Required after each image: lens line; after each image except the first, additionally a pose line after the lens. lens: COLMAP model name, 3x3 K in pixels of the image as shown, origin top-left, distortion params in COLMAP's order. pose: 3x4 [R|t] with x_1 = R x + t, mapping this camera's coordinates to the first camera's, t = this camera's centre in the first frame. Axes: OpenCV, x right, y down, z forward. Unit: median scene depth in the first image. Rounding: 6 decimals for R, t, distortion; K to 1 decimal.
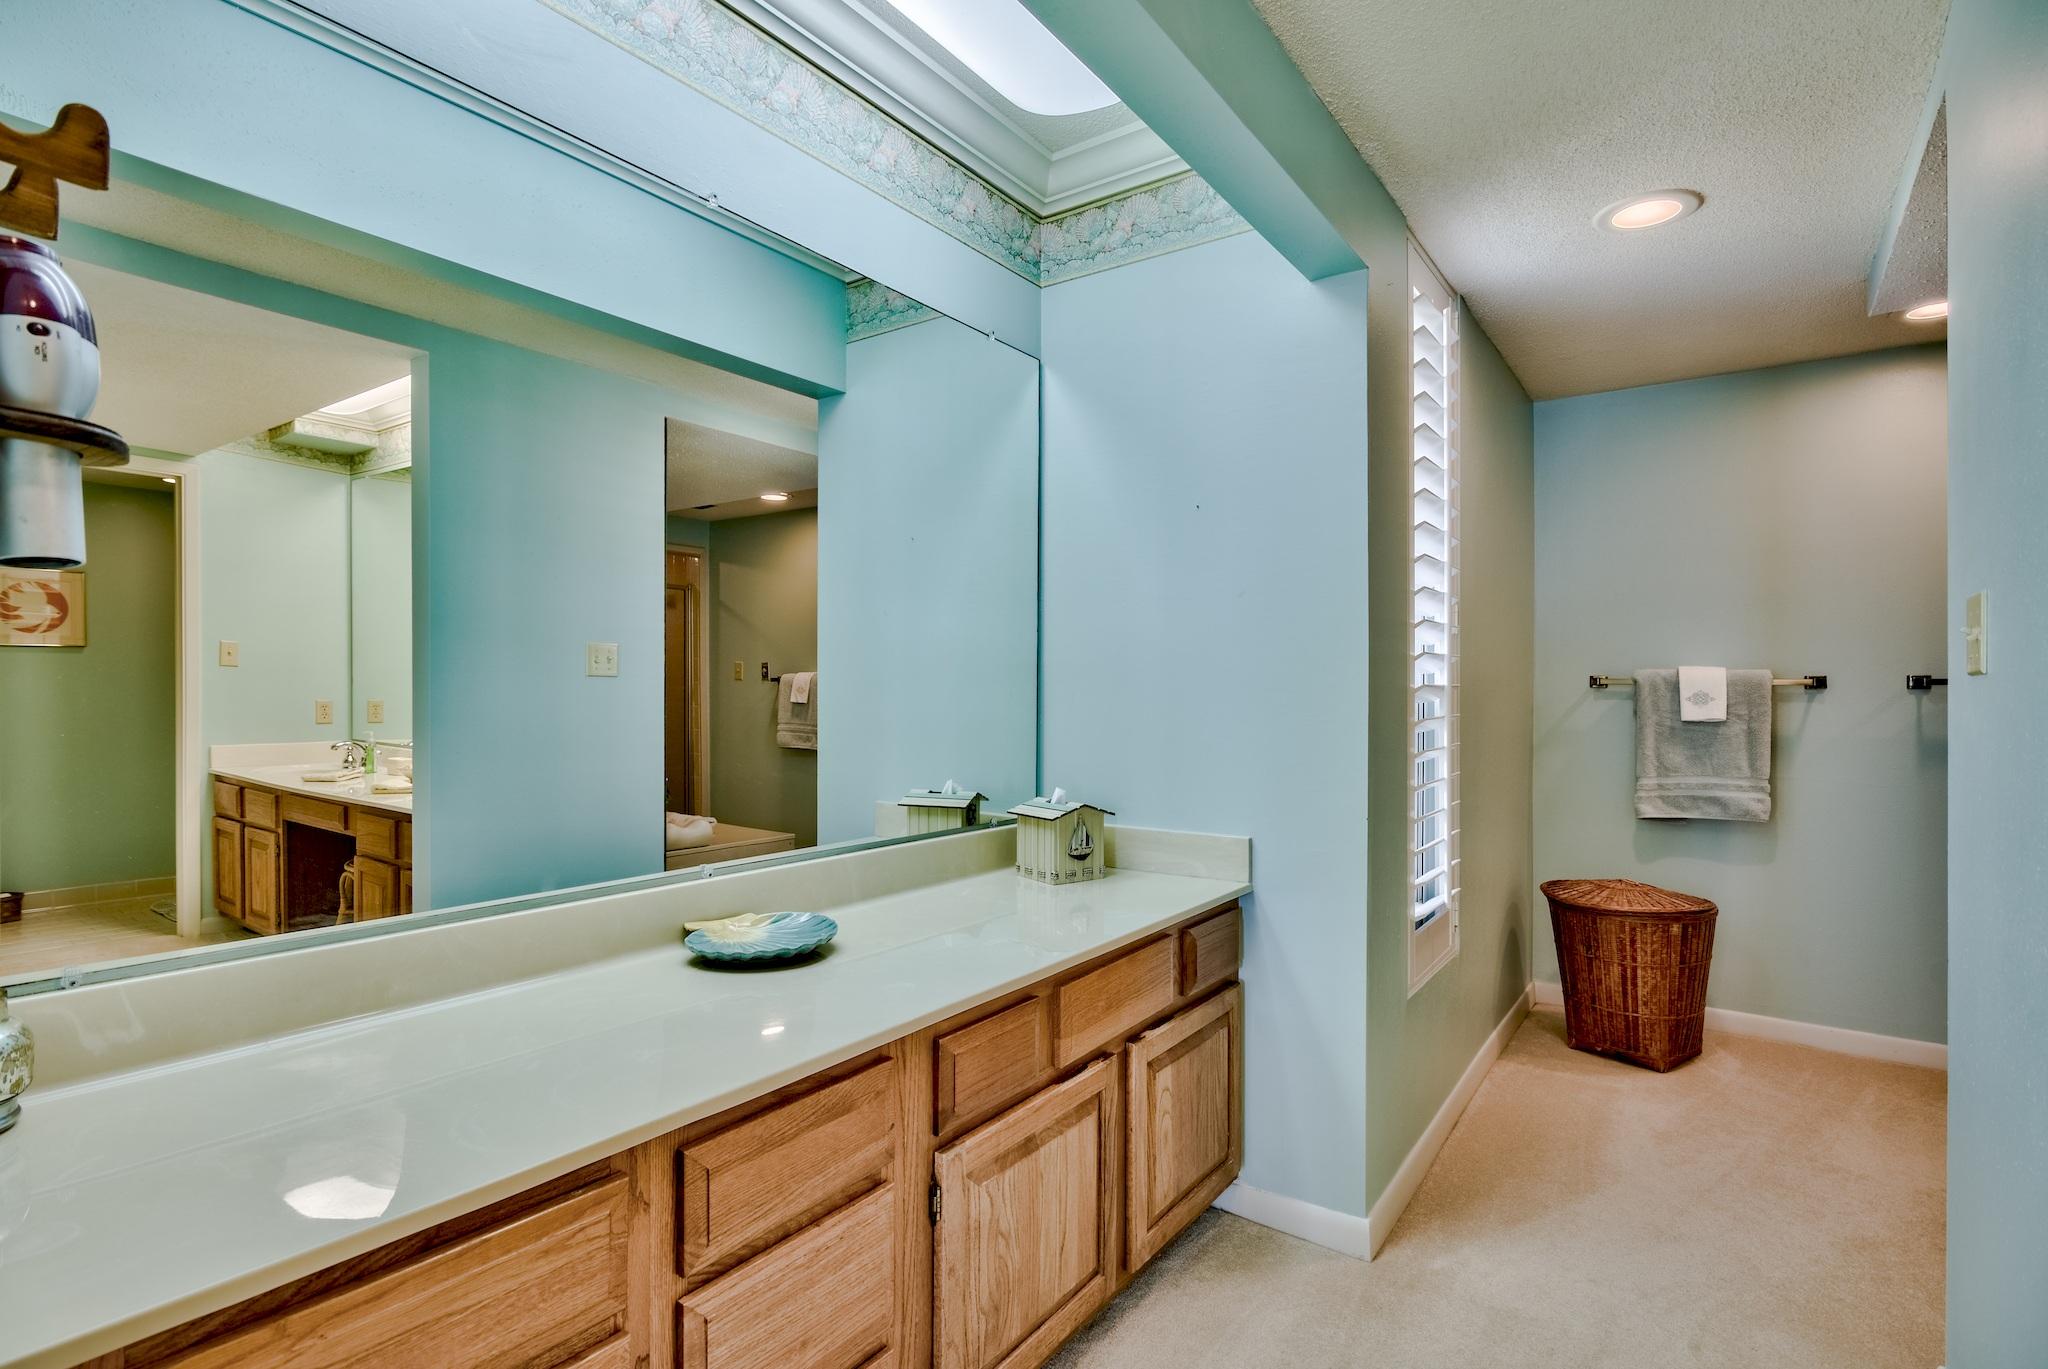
lens RADIAL K [[994.9, 0, 1025.4], [0, 994.9, 665.7], [0, 0, 1]] dist [-0.003270, -0.001469]
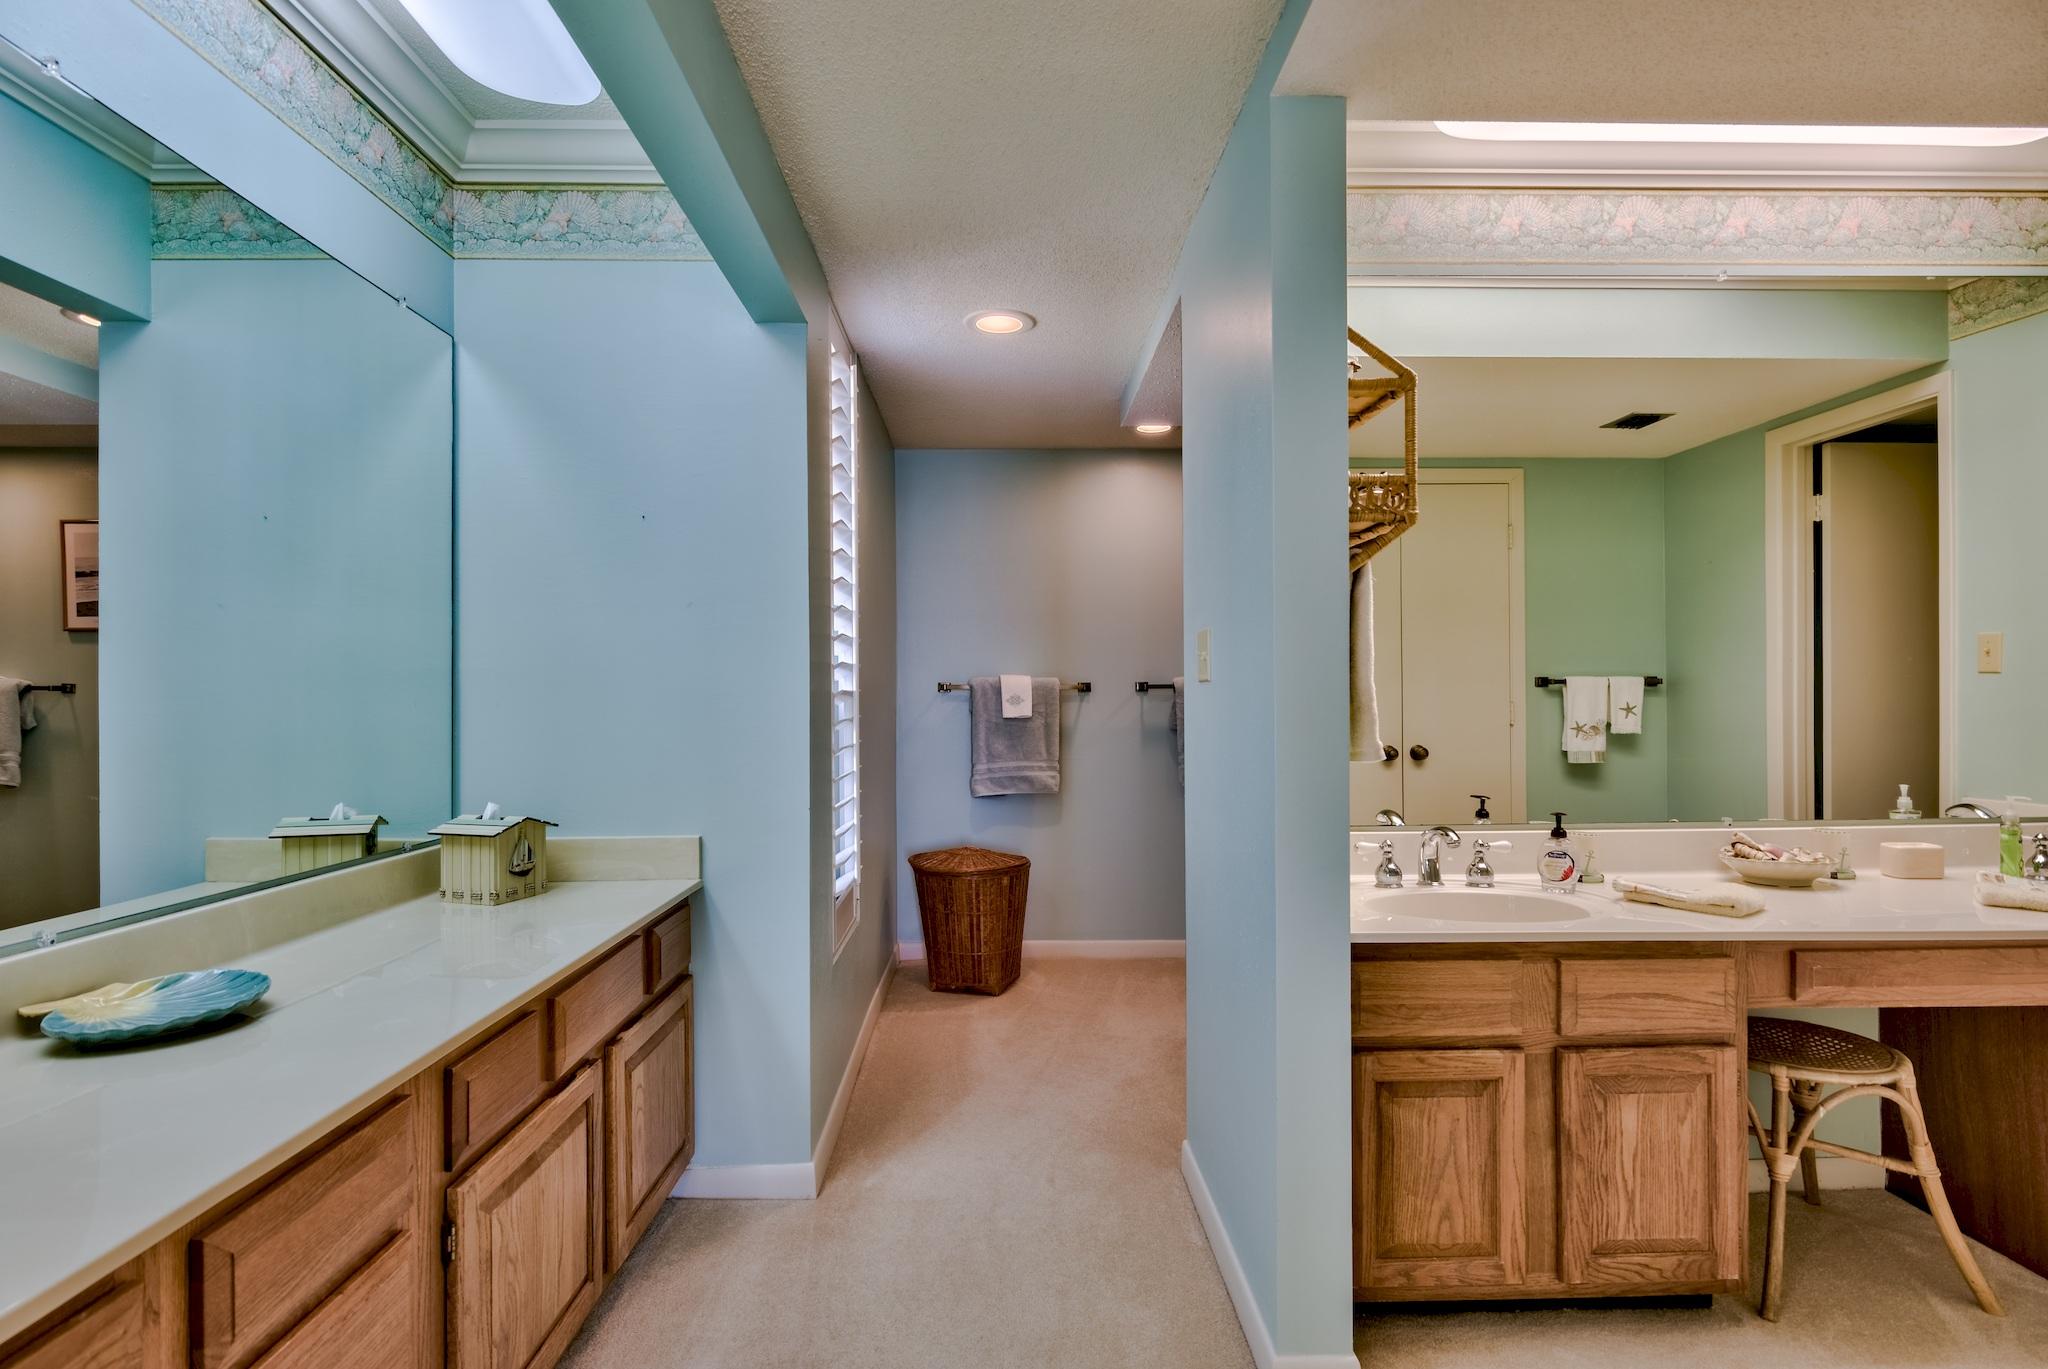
lens RADIAL K [[998.6, 0, 1023.8], [0, 998.6, 654.3], [0, 0, 1]] dist [-0.004434, -0.001185]
pose [[0.796730, 0.016022, 0.604123, -0.135660], [-0.004945, 0.999788, -0.019995, -0.000301], [-0.604315, 0.012943, 0.796640, -0.050168]]
